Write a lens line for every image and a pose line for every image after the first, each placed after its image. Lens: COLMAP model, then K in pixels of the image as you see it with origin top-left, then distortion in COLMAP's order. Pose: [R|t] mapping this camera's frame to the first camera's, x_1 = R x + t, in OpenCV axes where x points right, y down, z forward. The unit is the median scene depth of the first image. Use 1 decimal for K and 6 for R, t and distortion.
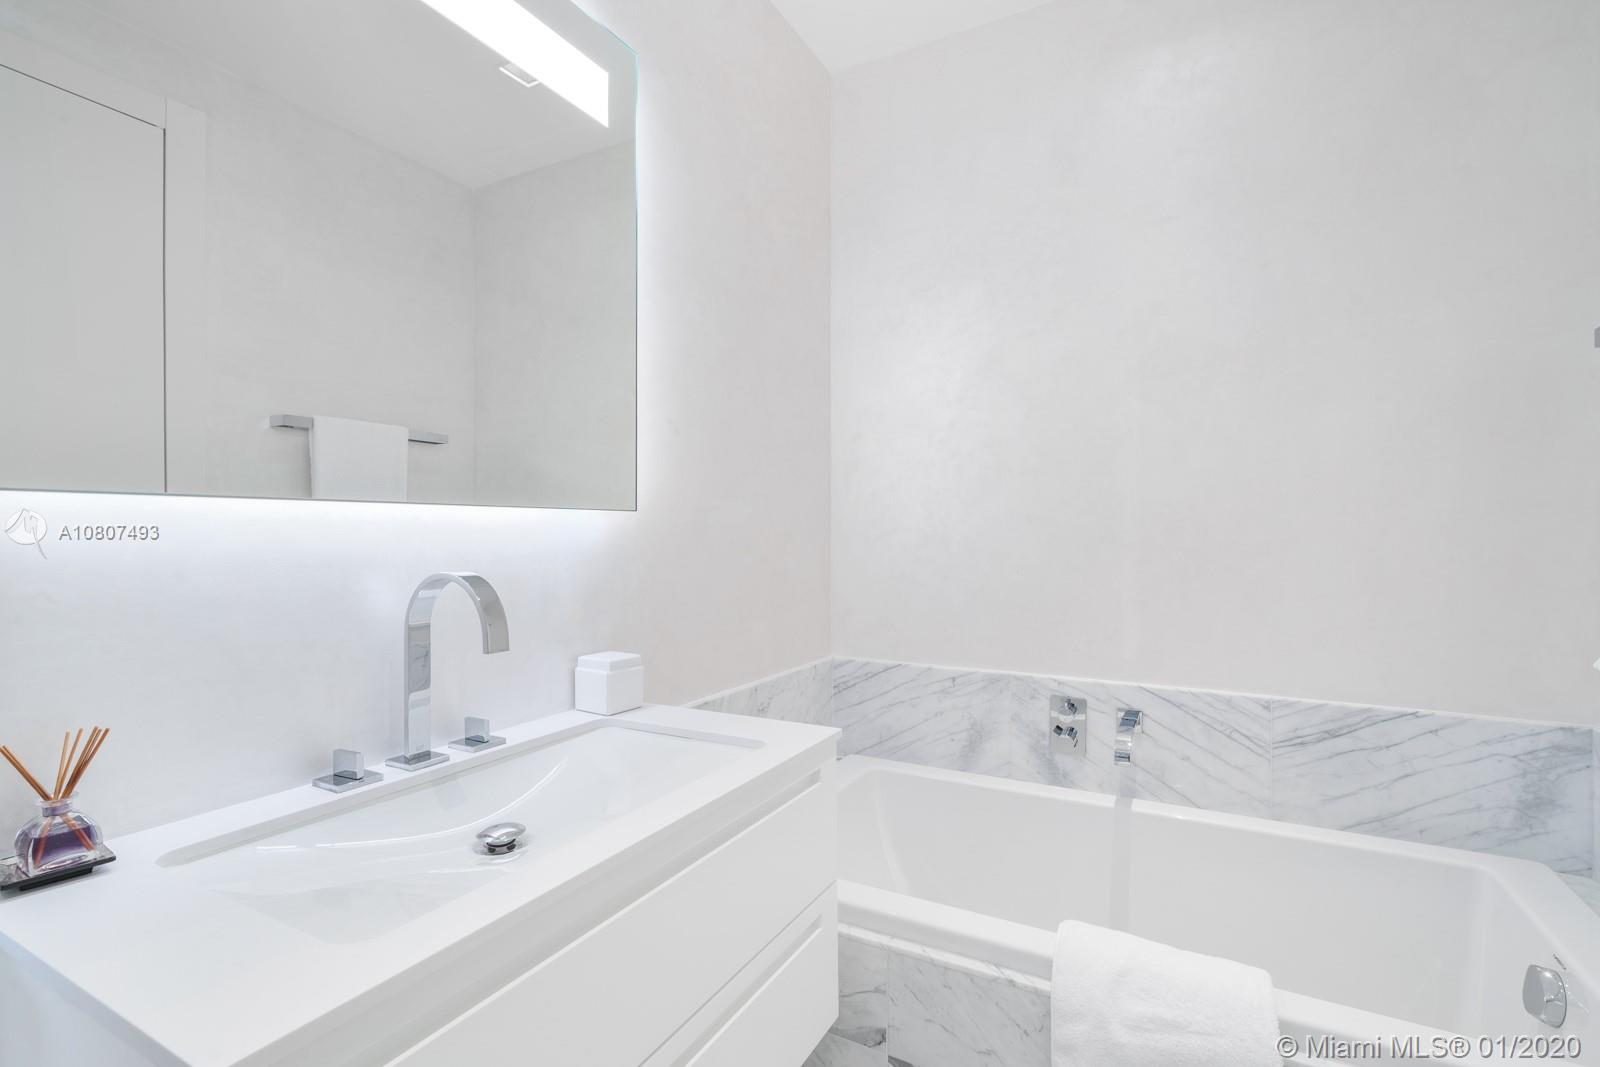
lens RADIAL K [[726.9, 0, 793.0], [0, 726.9, 532.2], [0, 0, 1]] dist [0.001262, 0.000552]
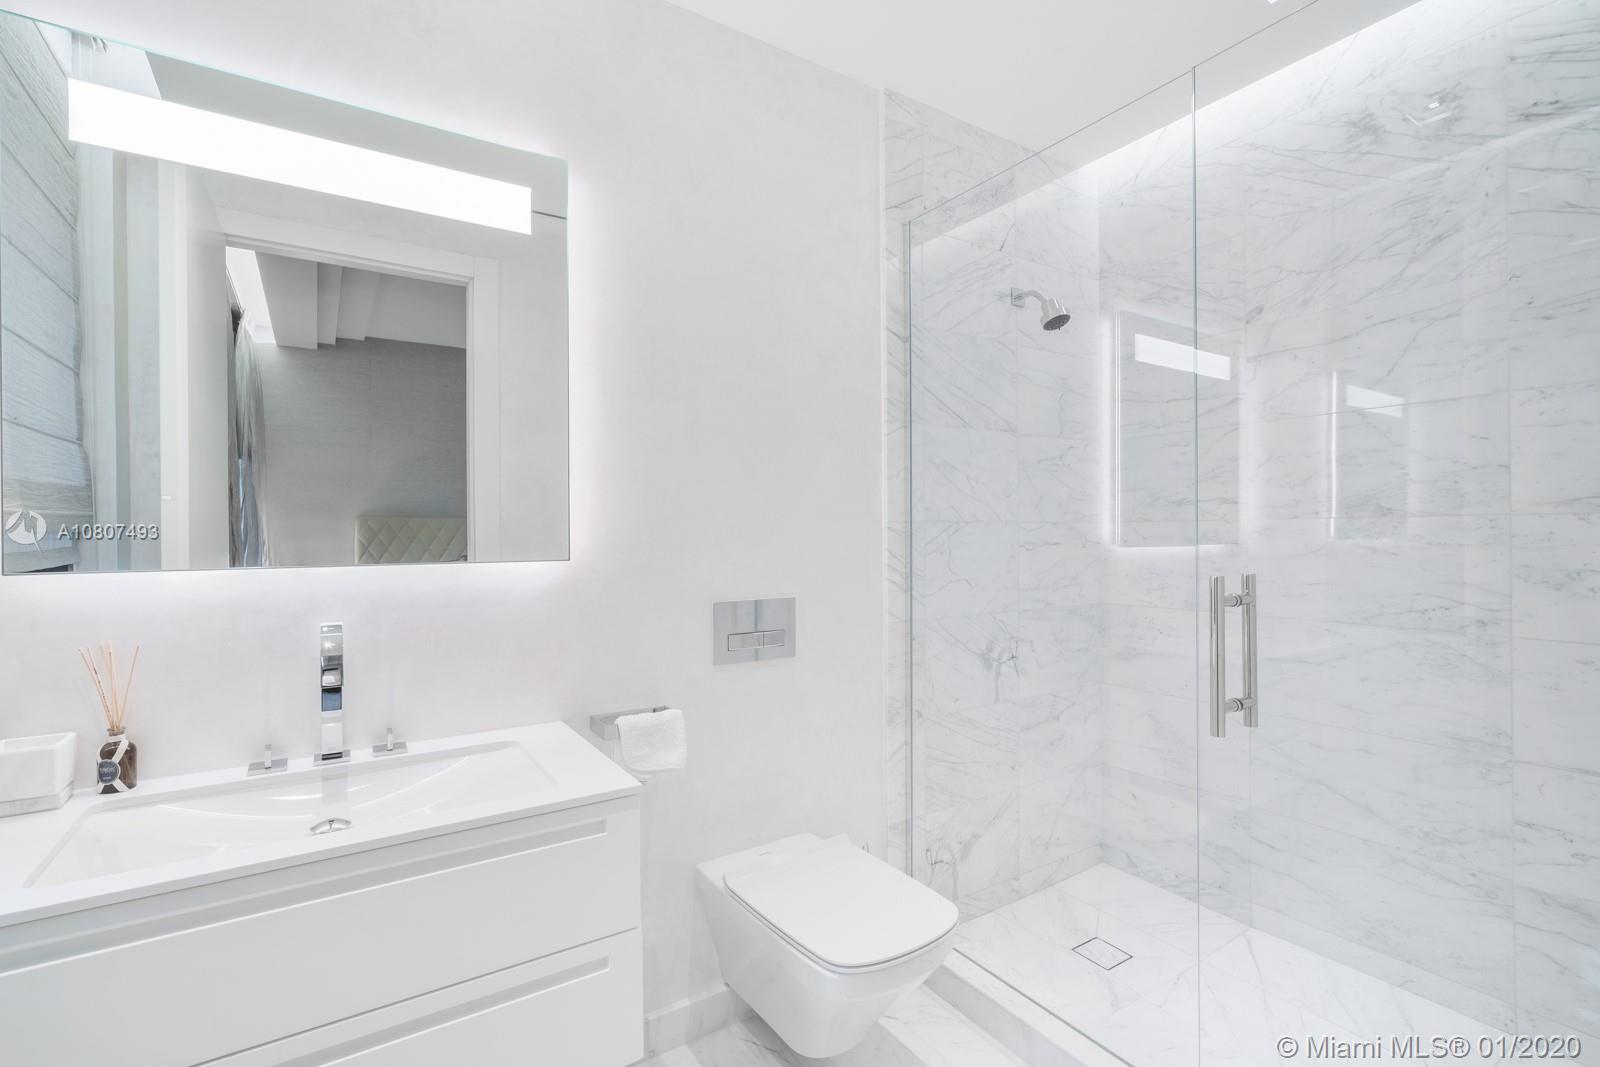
lens RADIAL K [[726.9, 0, 793.0], [0, 726.9, 532.2], [0, 0, 1]] dist [0.001262, 0.000552]
pose [[0.879824, 0.004059, -0.475282, 0.786914], [0.003063, 0.999894, 0.014209, -0.111219], [0.475290, -0.013957, 0.879719, 0.195095]]
